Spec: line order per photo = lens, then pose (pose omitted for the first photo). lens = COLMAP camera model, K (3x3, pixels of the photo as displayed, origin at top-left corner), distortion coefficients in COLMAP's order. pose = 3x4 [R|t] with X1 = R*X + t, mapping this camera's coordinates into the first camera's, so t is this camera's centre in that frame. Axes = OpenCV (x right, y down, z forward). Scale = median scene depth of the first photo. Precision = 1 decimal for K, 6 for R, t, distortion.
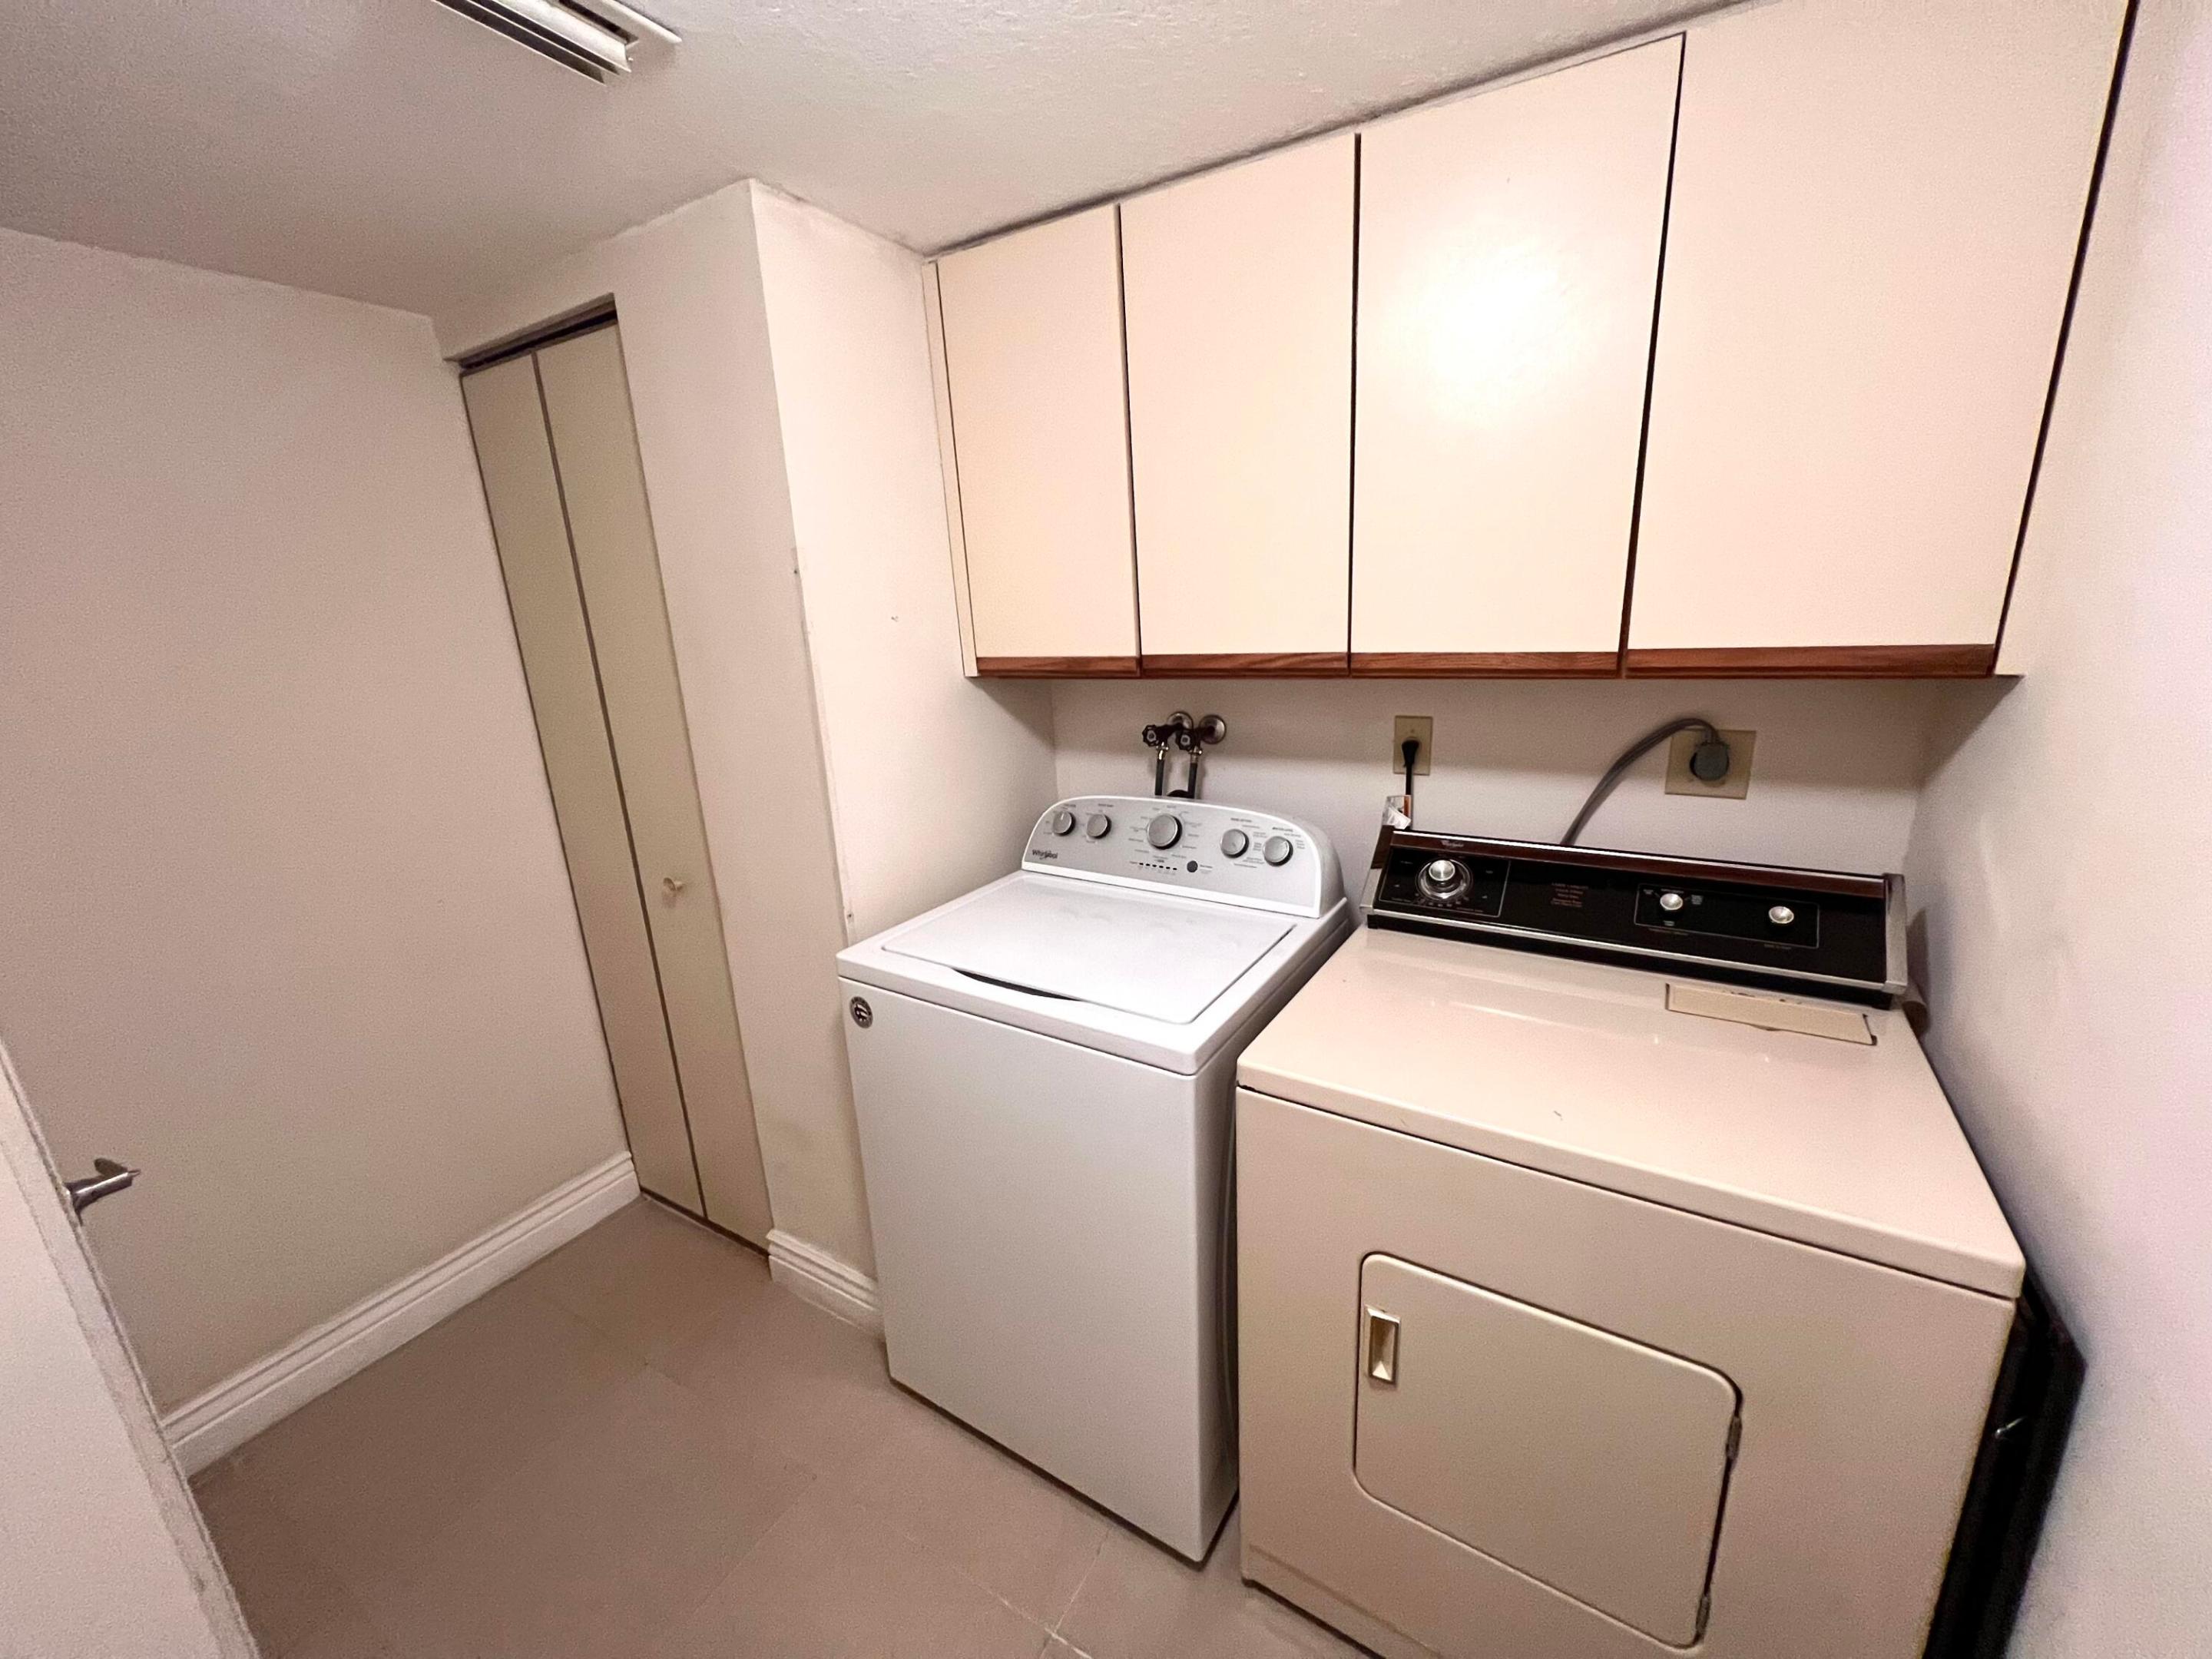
lens RADIAL K [[878.9, 0, 1106.8], [0, 878.9, 827.6], [0, 0, 1]] dist [-0.003007, 0.001112]
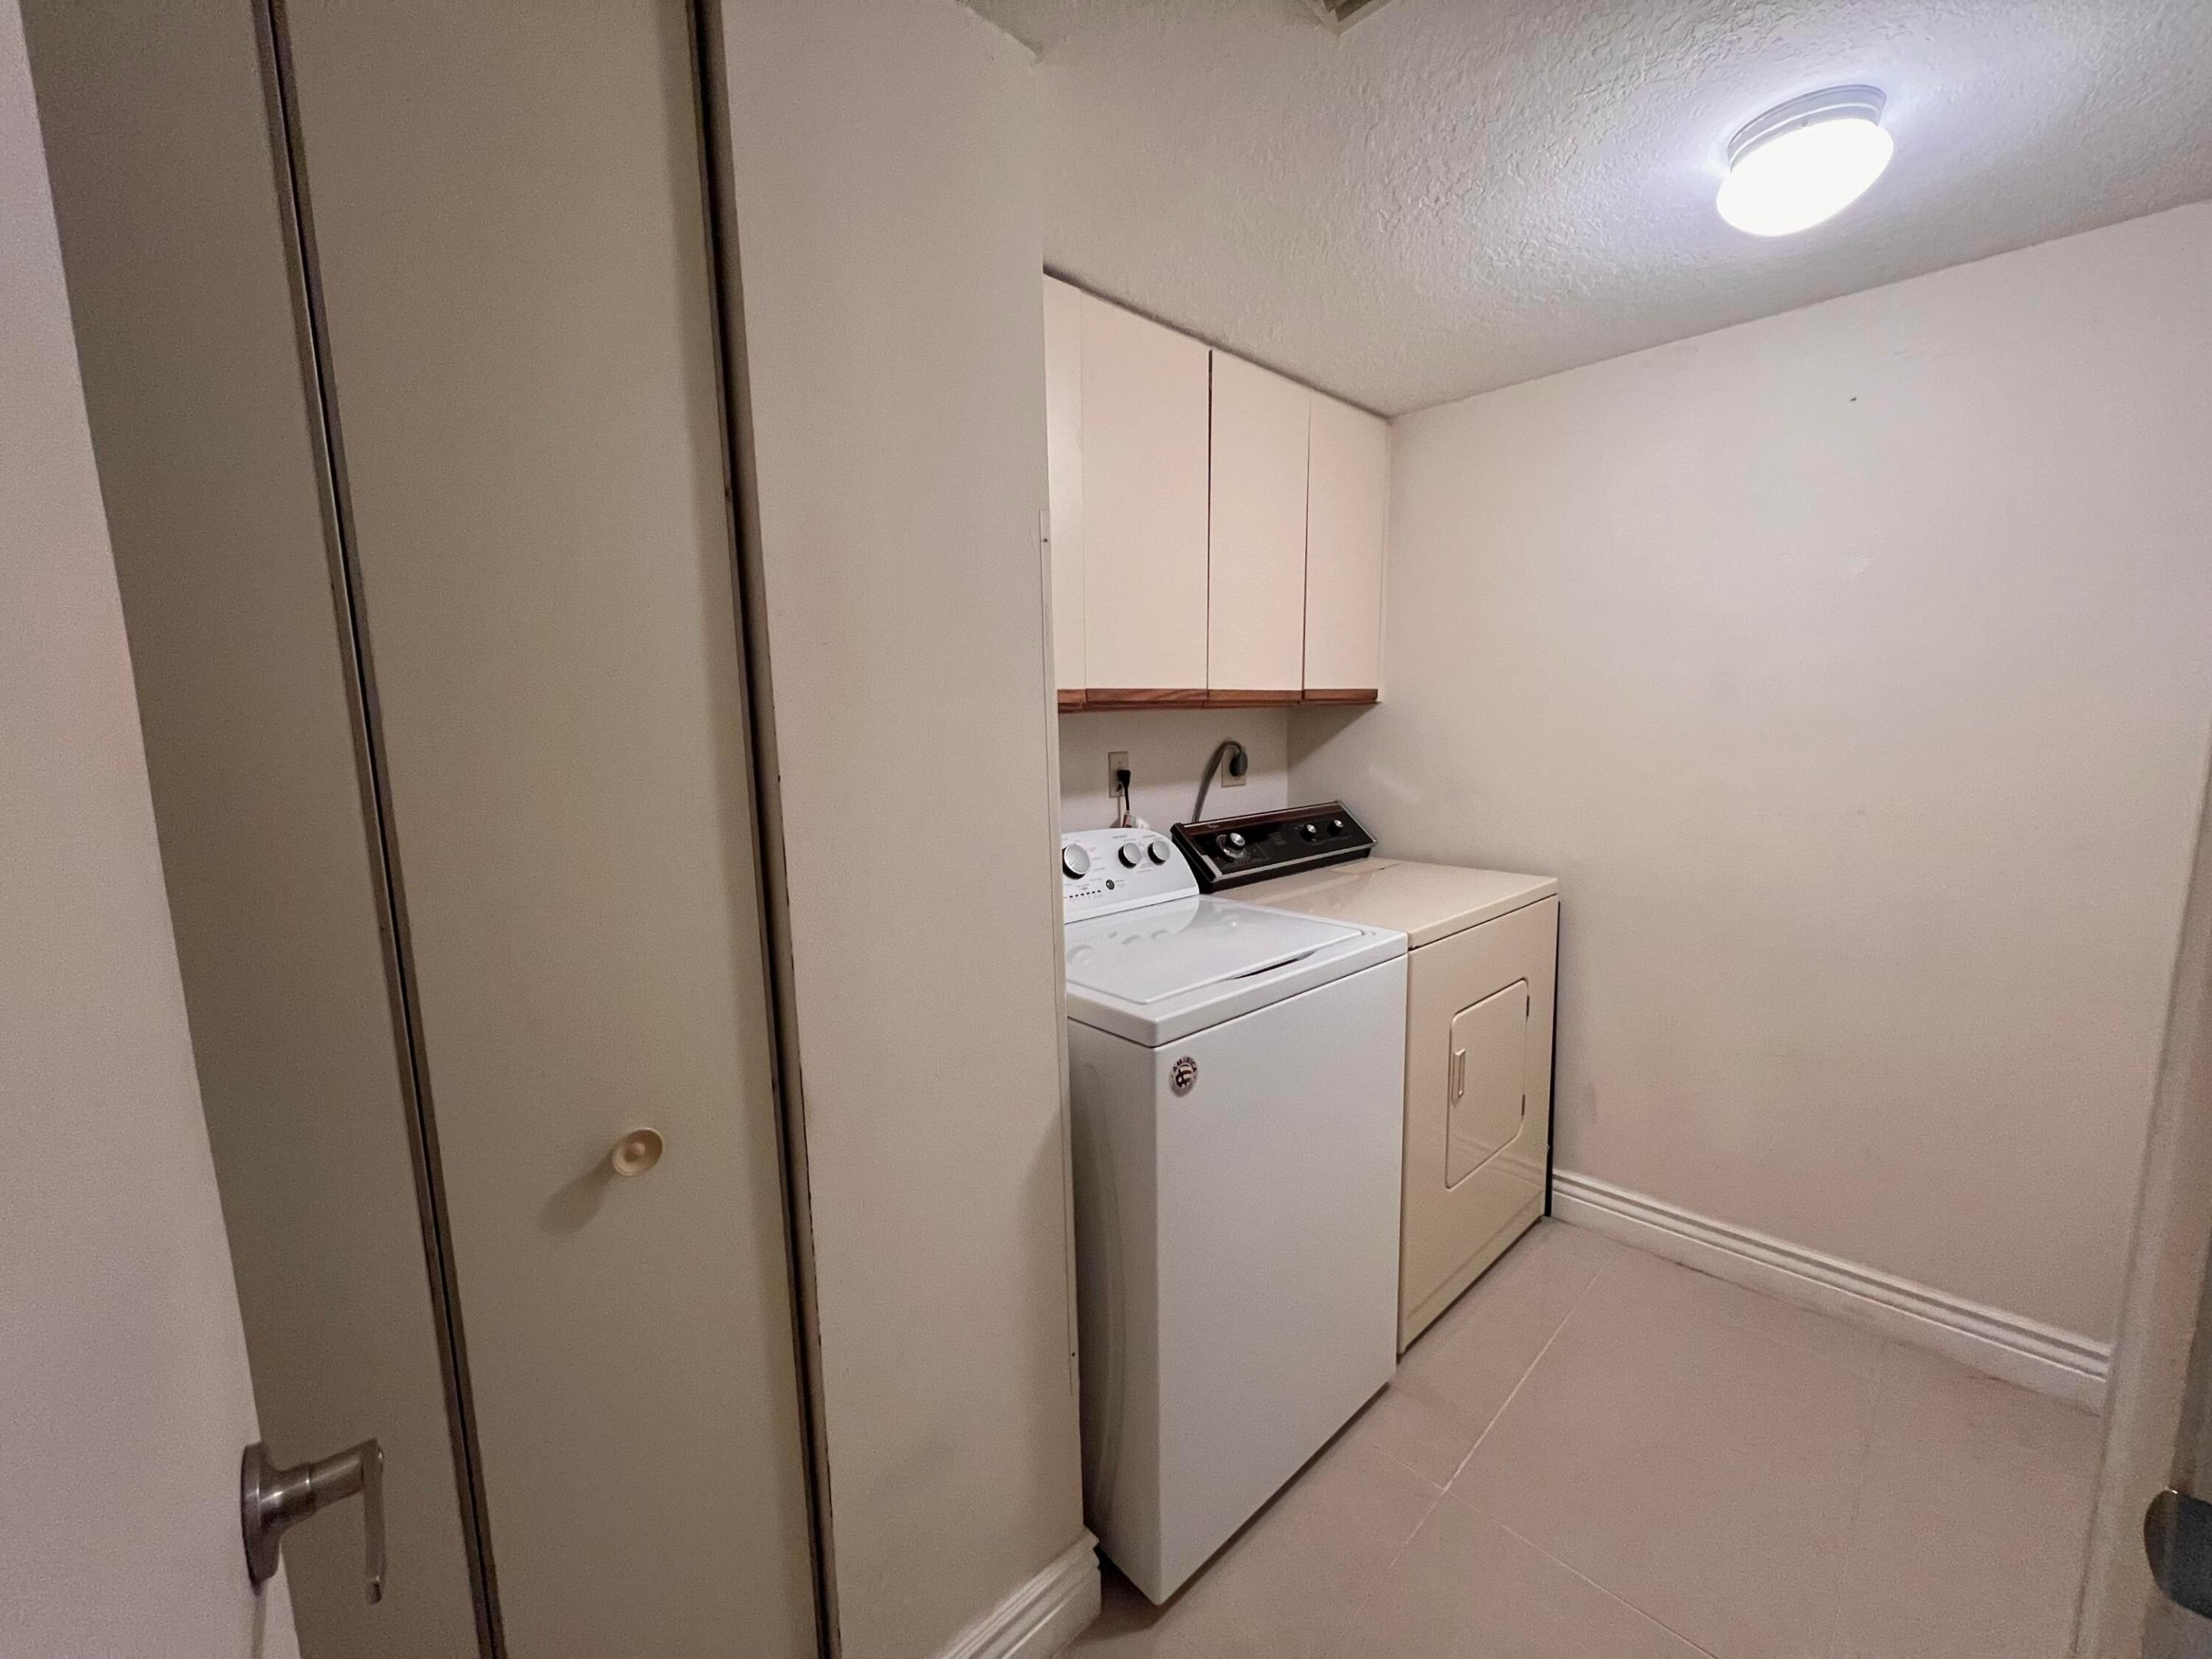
lens RADIAL K [[878.9, 0, 1106.3], [0, 878.9, 834.4], [0, 0, 1]] dist [-0.003007, 0.001112]
pose [[0.255239, -0.086465, 0.963004, -1.087613], [0.262708, 0.964726, 0.016991, -0.041648], [-0.930504, 0.248652, 0.268951, 0.804671]]
